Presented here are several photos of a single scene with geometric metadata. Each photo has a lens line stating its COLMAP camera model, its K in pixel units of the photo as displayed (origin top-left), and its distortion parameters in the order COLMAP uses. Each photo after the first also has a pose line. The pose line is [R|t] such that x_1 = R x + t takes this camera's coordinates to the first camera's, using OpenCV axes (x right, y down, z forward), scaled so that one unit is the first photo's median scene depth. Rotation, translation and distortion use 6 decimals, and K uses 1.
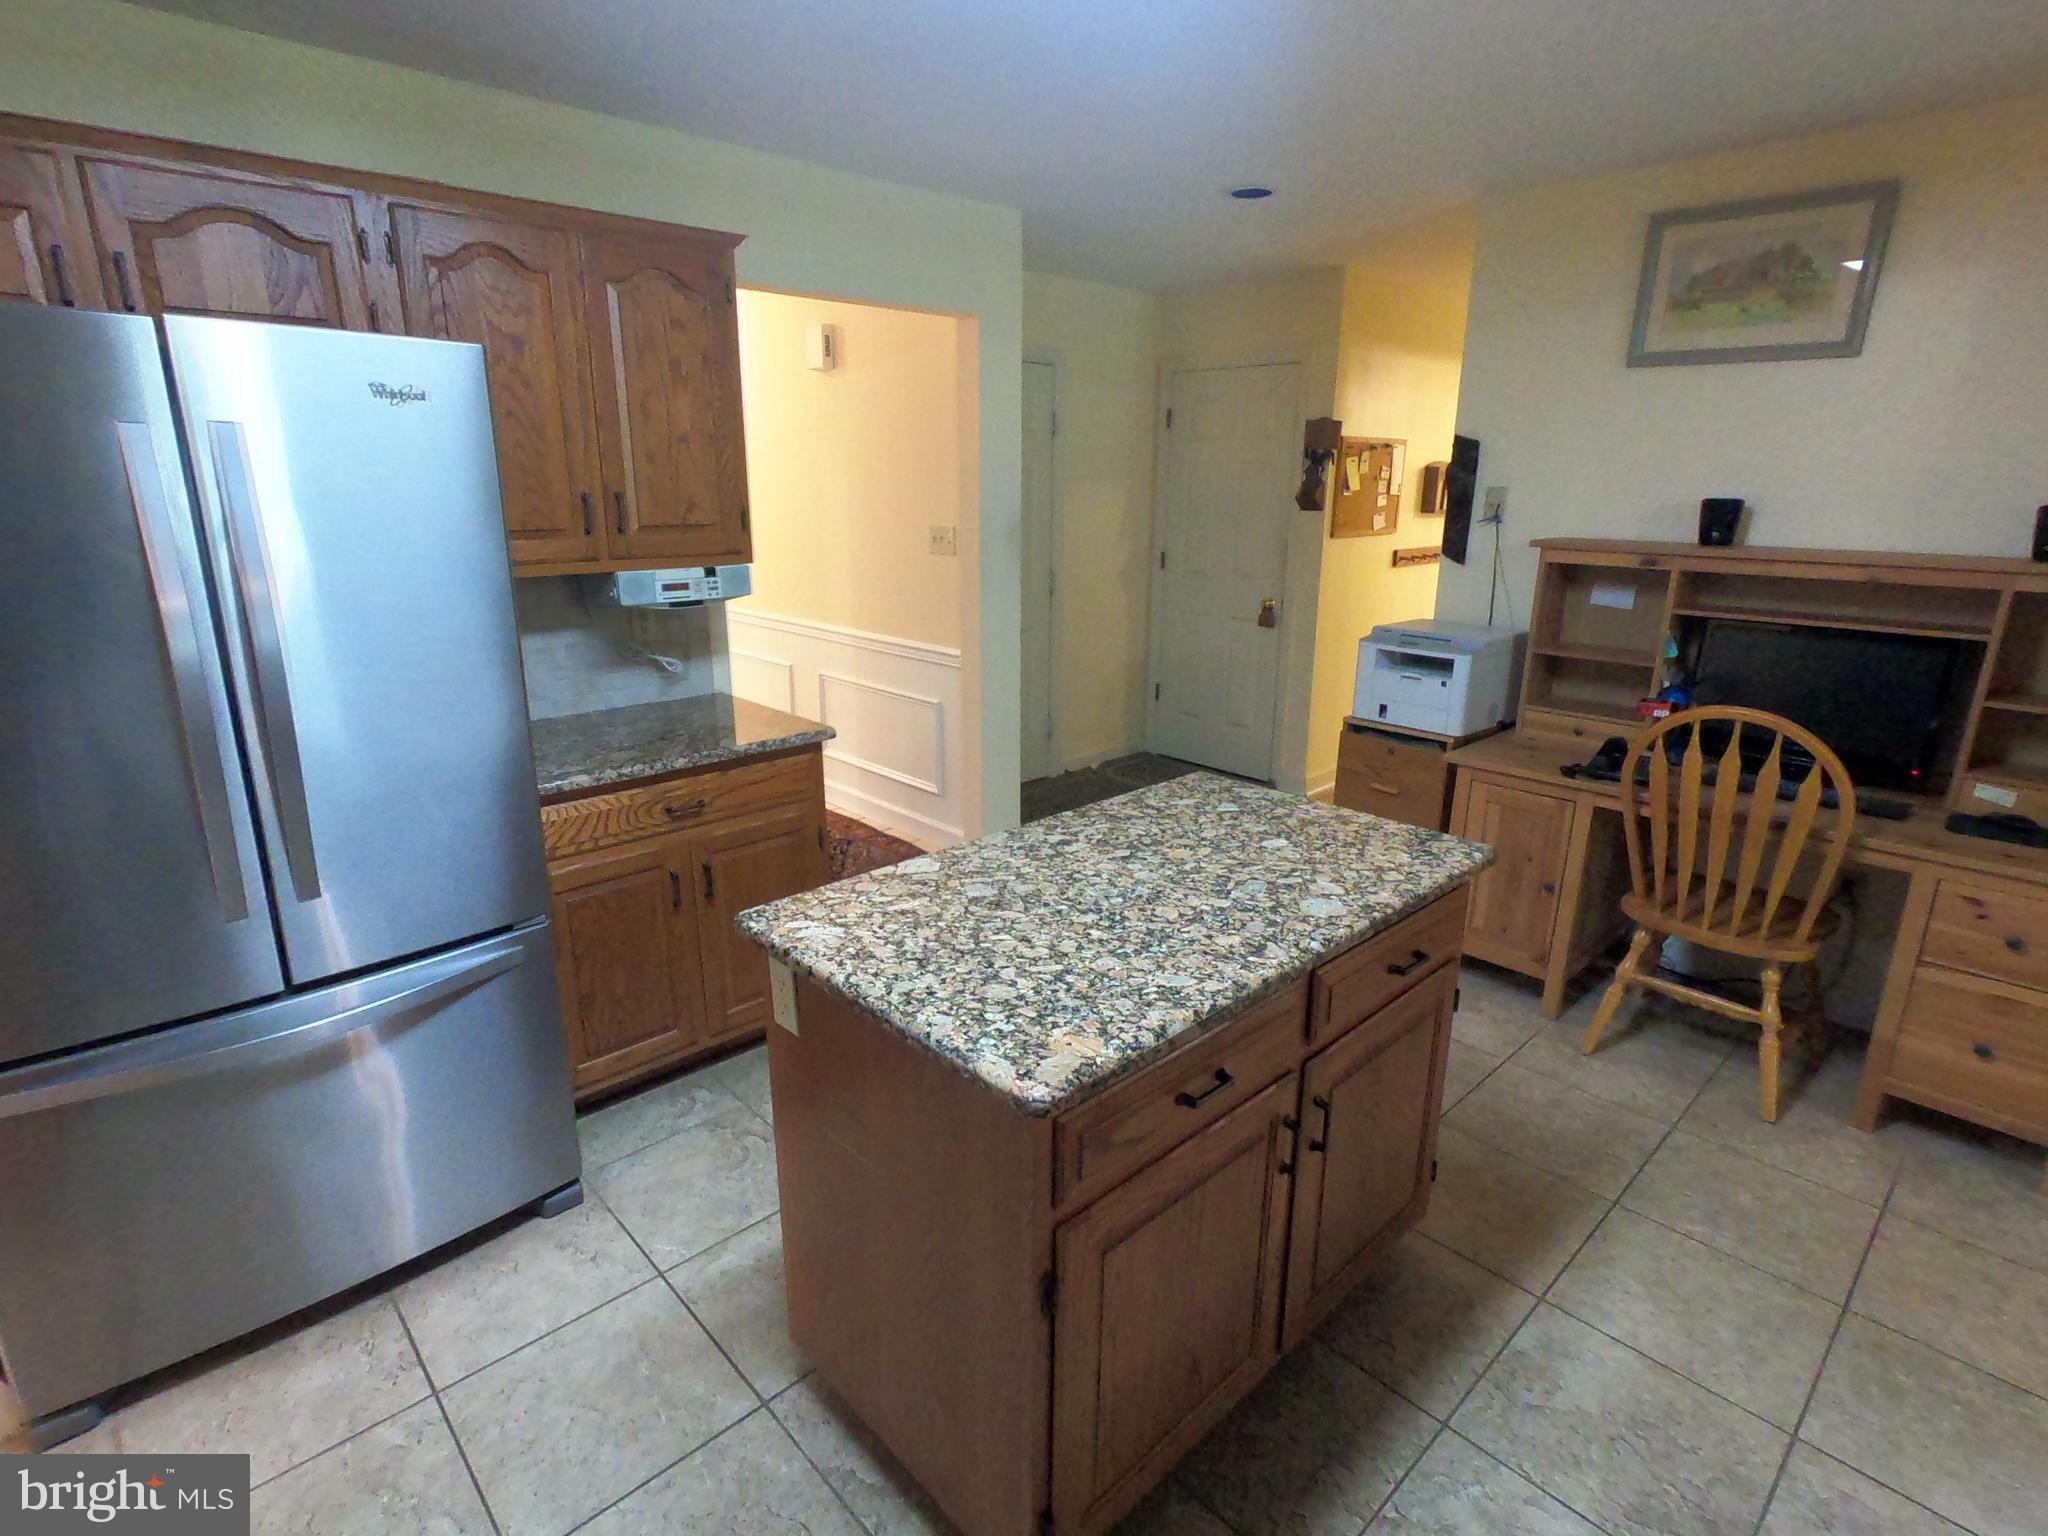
lens RADIAL K [[1036.9, 0, 1022.6], [0, 1036.9, 773.3], [0, 0, 1]] dist [0.001363, 0.000372]
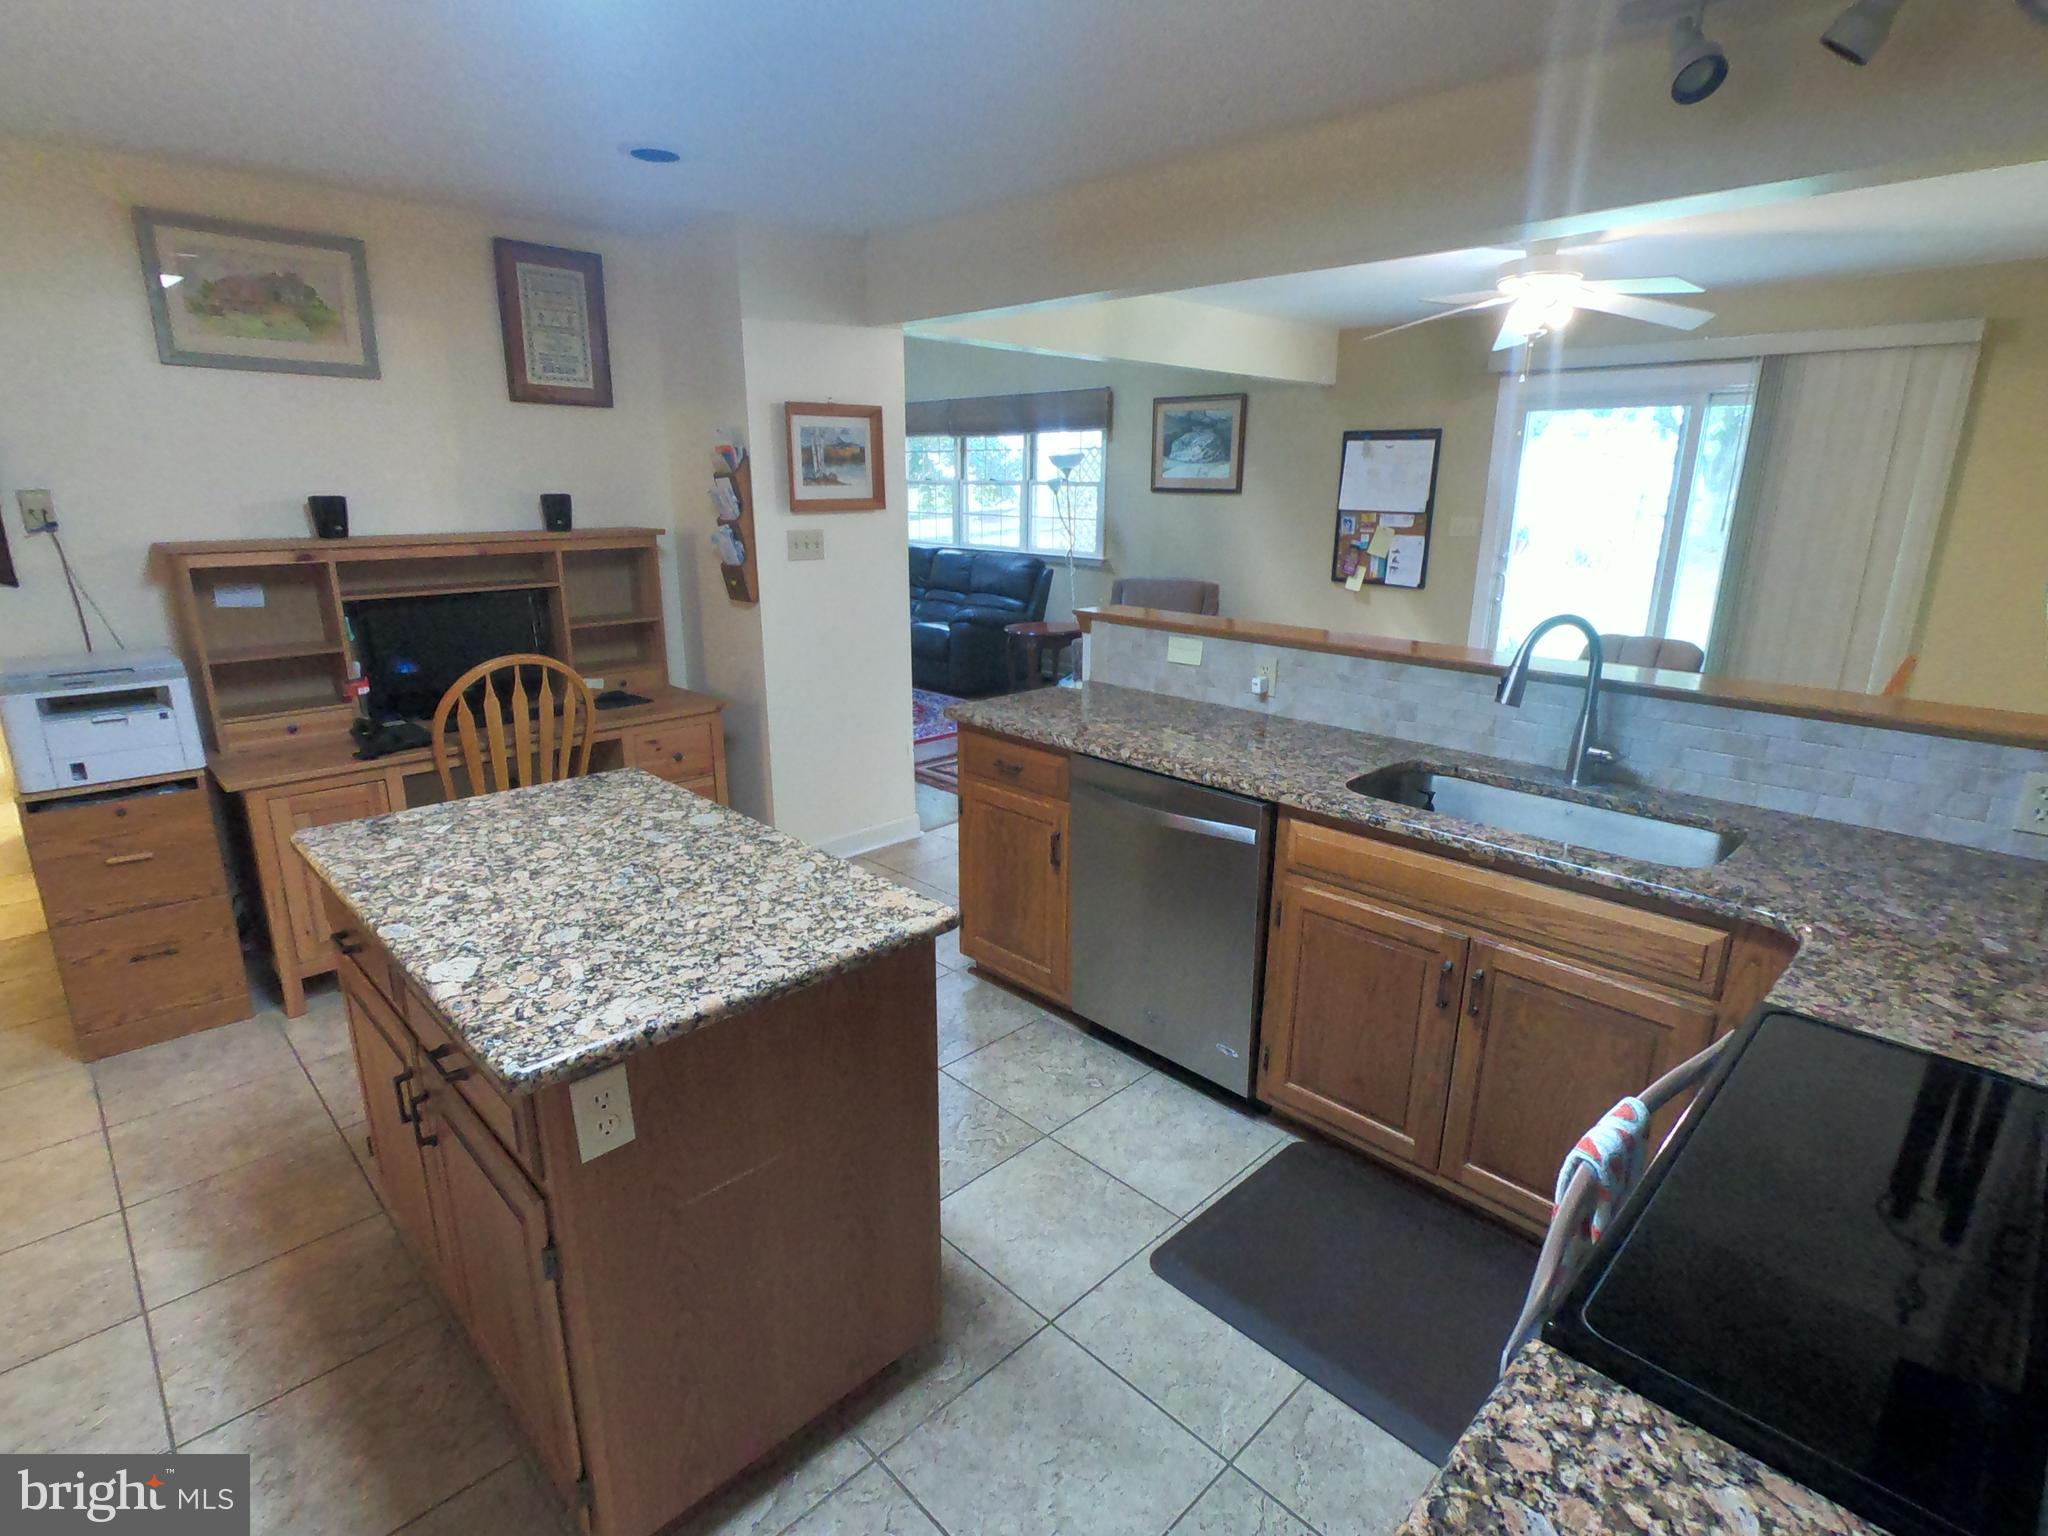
lens RADIAL K [[1036.9, 0, 1022.6], [0, 1036.9, 773.3], [0, 0, 1]] dist [0.001363, 0.000372]
pose [[-0.014935, -0.281241, 0.959521, -0.812352], [0.276107, 0.921156, 0.274294, -0.145419], [-0.961011, 0.269027, 0.063895, 0.469543]]
